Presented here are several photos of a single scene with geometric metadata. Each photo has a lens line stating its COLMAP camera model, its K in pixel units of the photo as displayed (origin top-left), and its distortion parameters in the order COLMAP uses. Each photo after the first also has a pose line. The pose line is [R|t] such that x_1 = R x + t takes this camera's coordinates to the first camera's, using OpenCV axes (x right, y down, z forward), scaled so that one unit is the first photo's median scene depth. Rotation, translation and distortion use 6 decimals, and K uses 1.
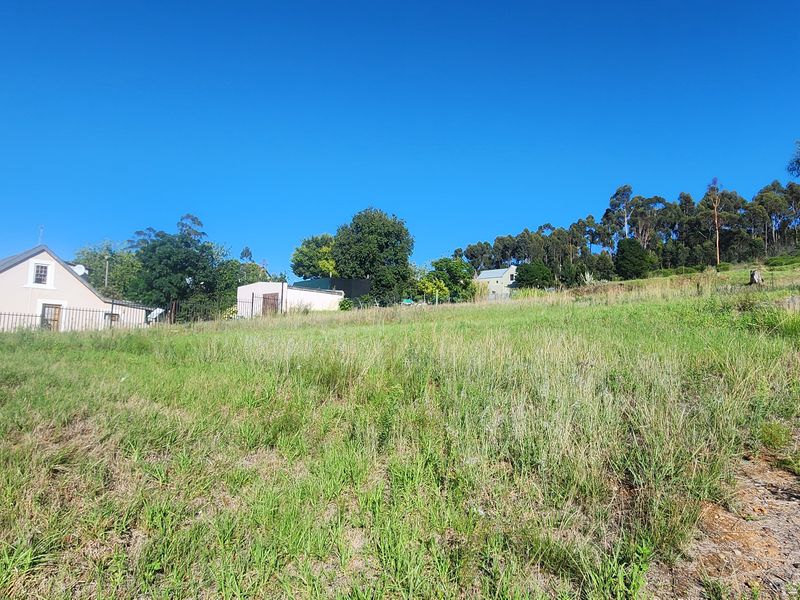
lens RADIAL K [[524.8, 0, 404.0], [0, 524.8, 302.3], [0, 0, 1]] dist [0.002740, -0.002923]
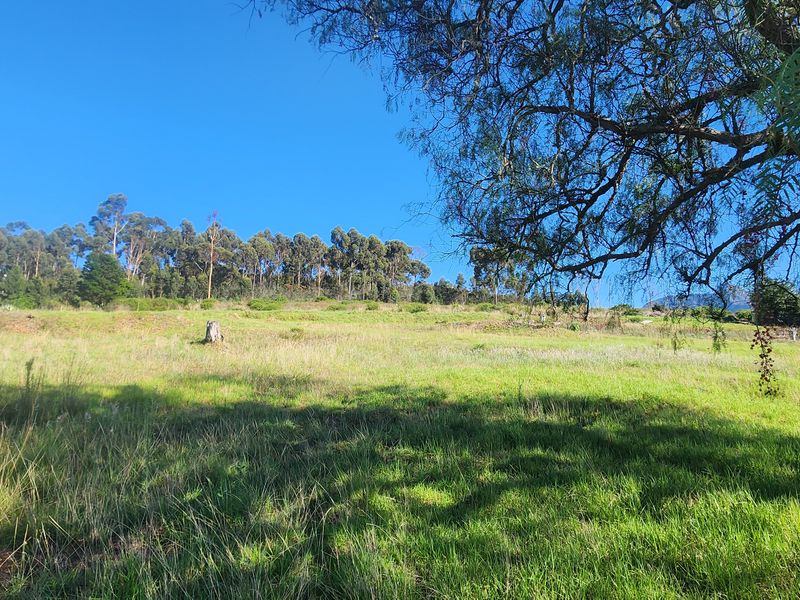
lens RADIAL K [[524.8, 0, 403.6], [0, 524.8, 300.1], [0, 0, 1]] dist [0.002740, -0.002923]
pose [[0.632029, 0.114704, 0.766409, 0.547286], [-0.074185, 0.993398, -0.087499, -0.080892], [-0.771386, -0.001555, 0.636366, 0.705567]]
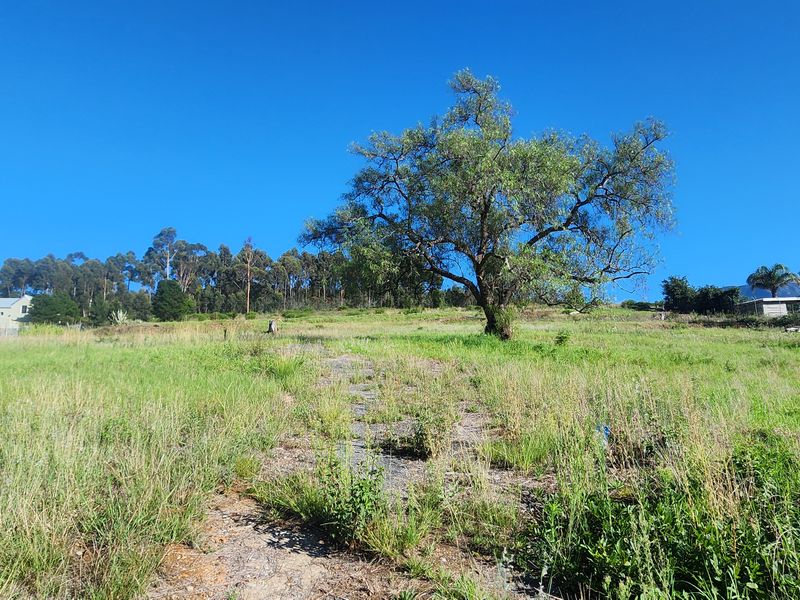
lens RADIAL K [[524.8, 0, 404.2], [0, 524.8, 299.8], [0, 0, 1]] dist [0.002740, -0.002923]
pose [[0.674839, 0.094733, 0.731860, 0.011991], [-0.032568, 0.994583, -0.098710, -0.001855], [-0.737246, 0.042778, 0.674268, -0.008170]]
